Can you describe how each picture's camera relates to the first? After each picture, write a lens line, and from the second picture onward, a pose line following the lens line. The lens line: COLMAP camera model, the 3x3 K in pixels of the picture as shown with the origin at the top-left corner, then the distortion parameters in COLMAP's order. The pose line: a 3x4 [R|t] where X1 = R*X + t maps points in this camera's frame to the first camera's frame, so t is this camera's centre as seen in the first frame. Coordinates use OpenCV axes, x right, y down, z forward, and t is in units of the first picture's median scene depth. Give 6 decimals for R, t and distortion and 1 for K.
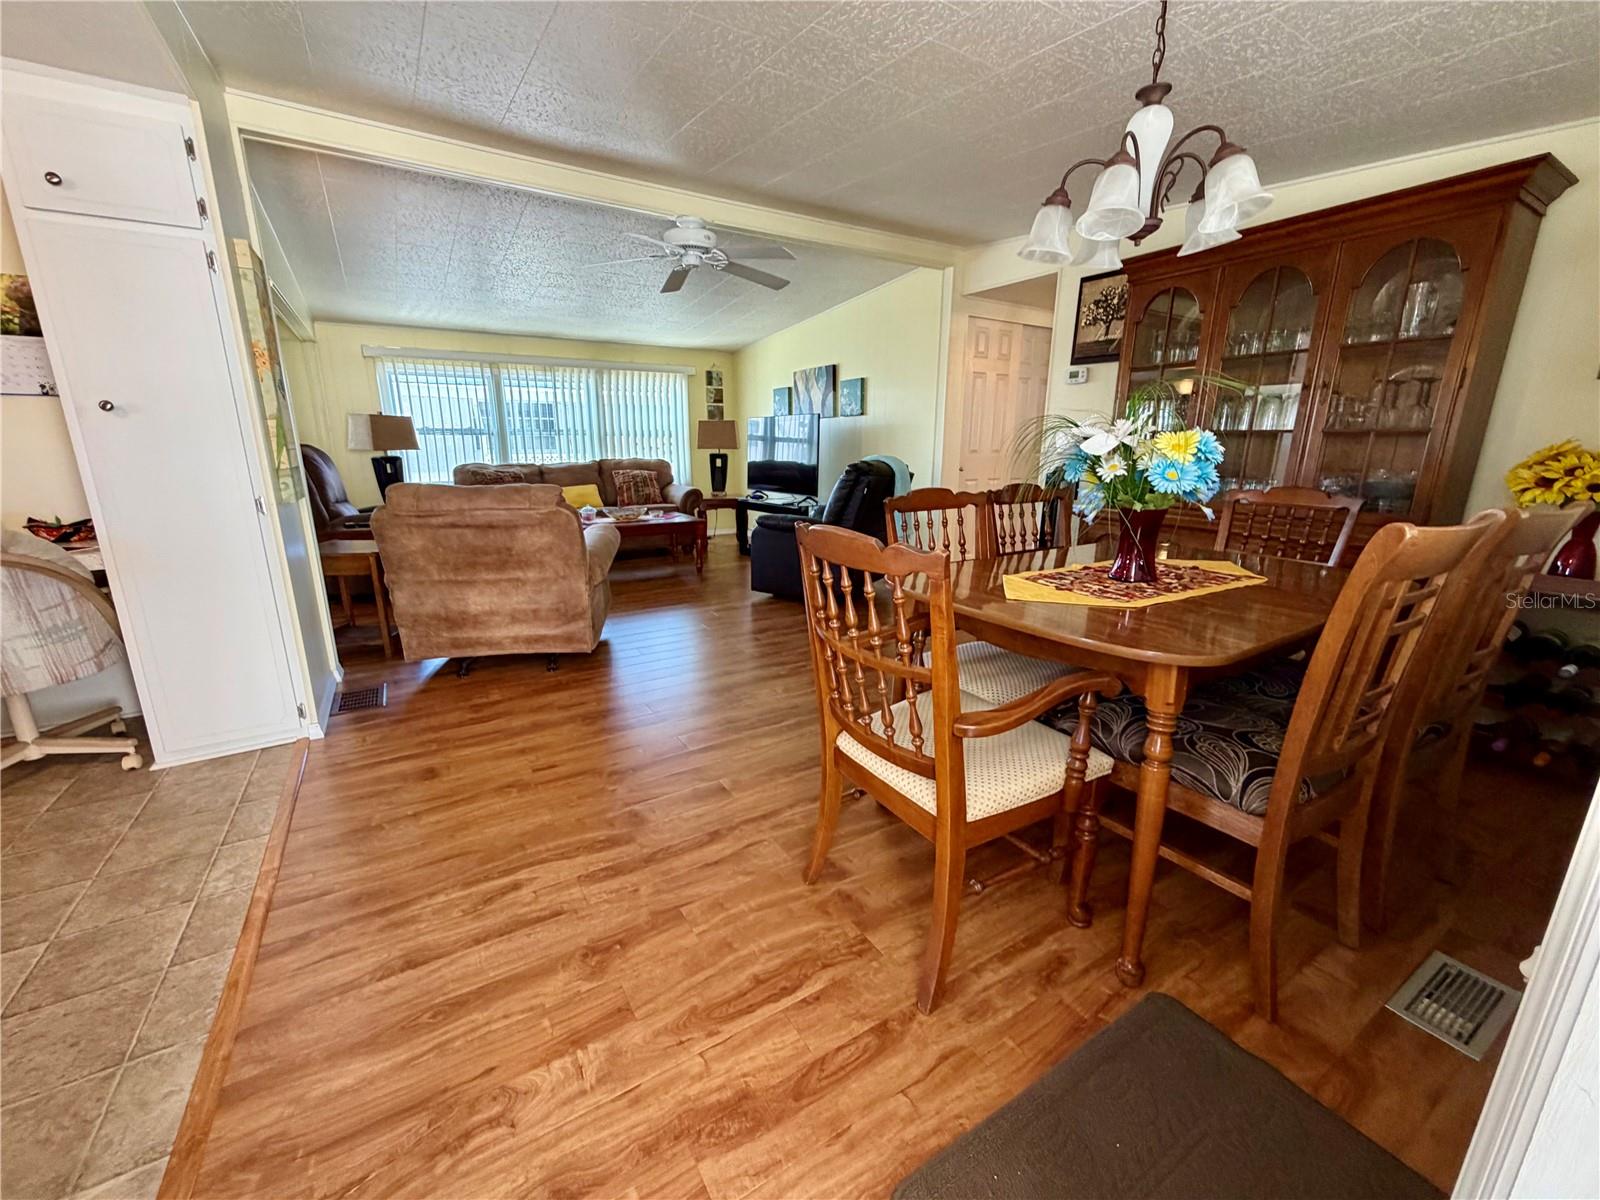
lens RADIAL K [[636.9, 0, 788.3], [0, 636.9, 607.3], [0, 0, 1]] dist [-0.000827, 0.000154]
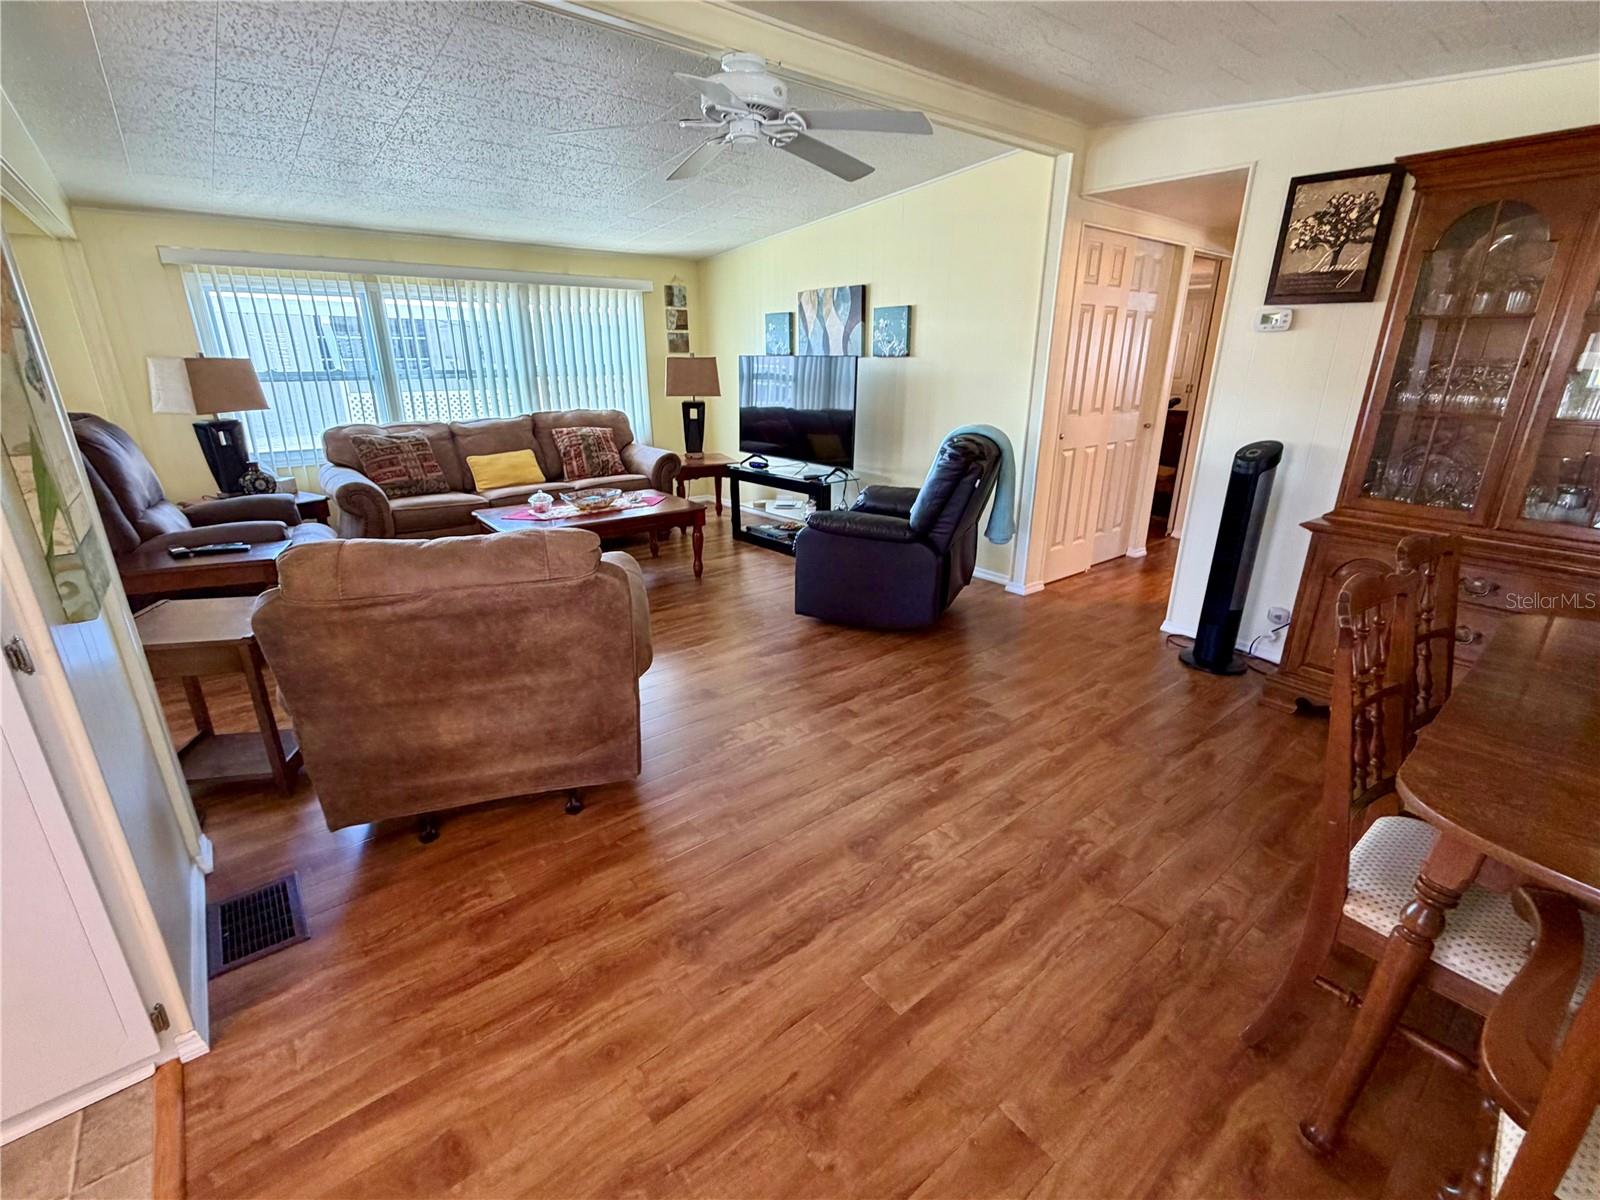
lens RADIAL K [[710.8, 0, 789.4], [0, 710.8, 605.9], [0, 0, 1]] dist [-0.001638, -0.000385]
pose [[0.991244, -0.043944, 0.124520, -0.139226], [0.032849, 0.995419, 0.089790, -0.091951], [-0.127895, -0.084913, 0.988146, 0.174416]]
